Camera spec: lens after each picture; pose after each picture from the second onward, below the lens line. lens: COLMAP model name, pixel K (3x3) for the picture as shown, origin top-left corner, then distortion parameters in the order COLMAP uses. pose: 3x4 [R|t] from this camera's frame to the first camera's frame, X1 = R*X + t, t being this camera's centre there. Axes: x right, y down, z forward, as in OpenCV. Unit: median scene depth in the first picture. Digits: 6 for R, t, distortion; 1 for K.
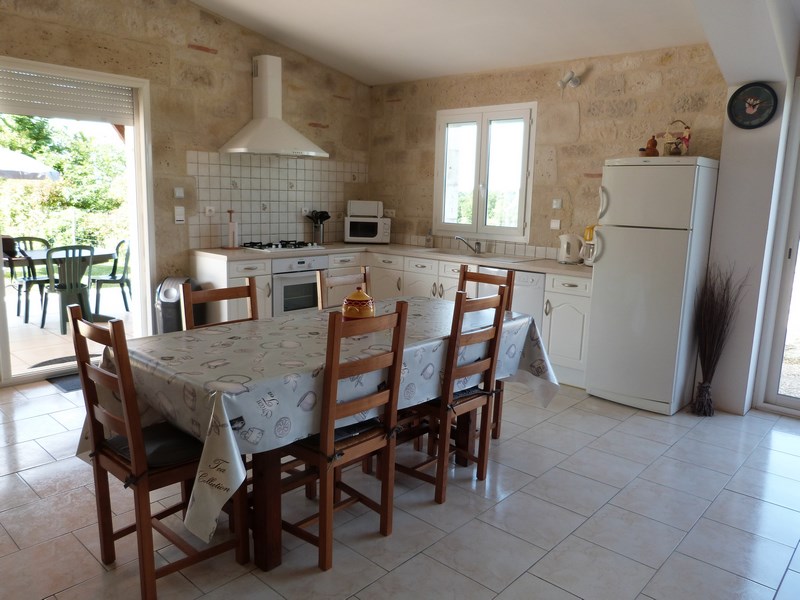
lens RADIAL K [[596.8, 0, 400.0], [0, 596.8, 300.0], [0, 0, 1]] dist [-0.029205, 0.015204]
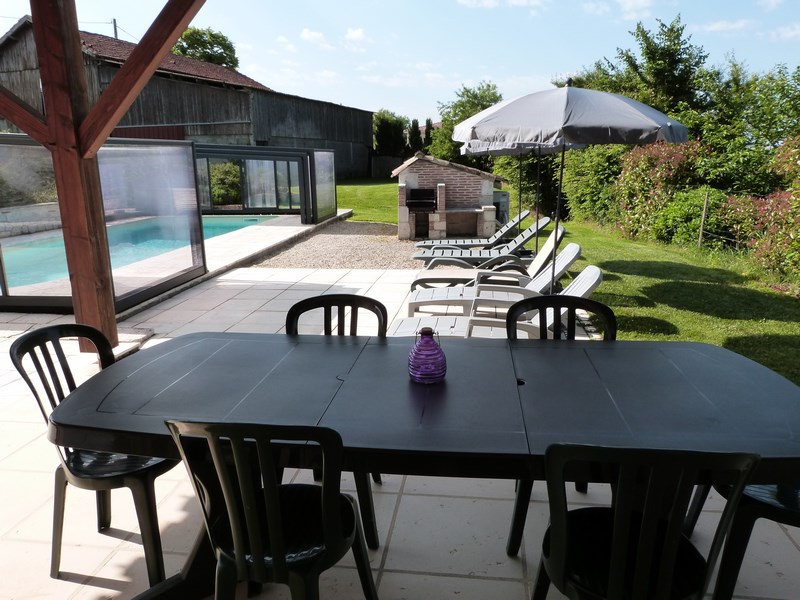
lens RADIAL K [[596.8, 0, 400.0], [0, 596.8, 300.0], [0, 0, 1]] dist [-0.029205, 0.015204]
pose [[0.561663, 0.152136, -0.813258, -0.500670], [-0.110961, 0.987920, 0.108177, -0.174602], [0.819892, 0.029481, 0.571759, 0.920057]]
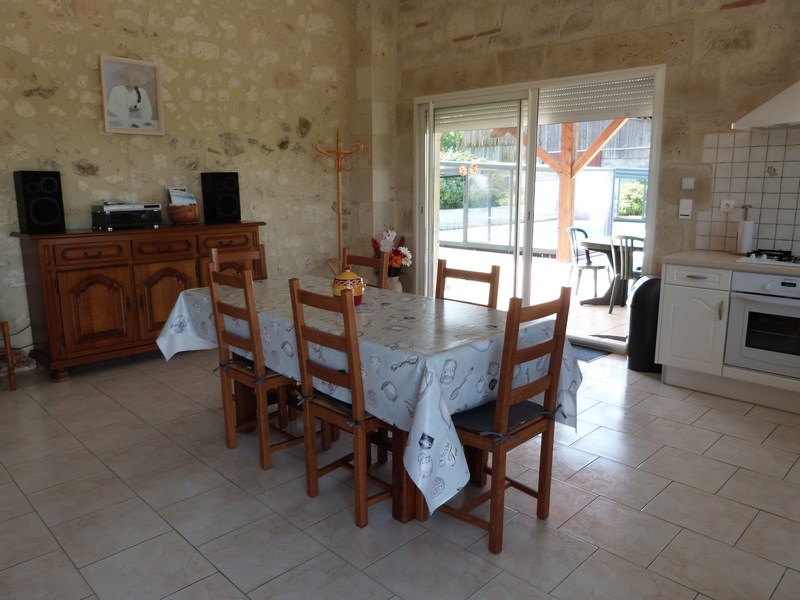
lens RADIAL K [[596.8, 0, 400.0], [0, 596.8, 300.0], [0, 0, 1]] dist [-0.029205, 0.015204]
pose [[-0.049809, 0.163752, -0.985243, 0.518922], [-0.170428, 0.970606, 0.169935, -0.085252], [0.984110, 0.176377, -0.020437, 0.596644]]
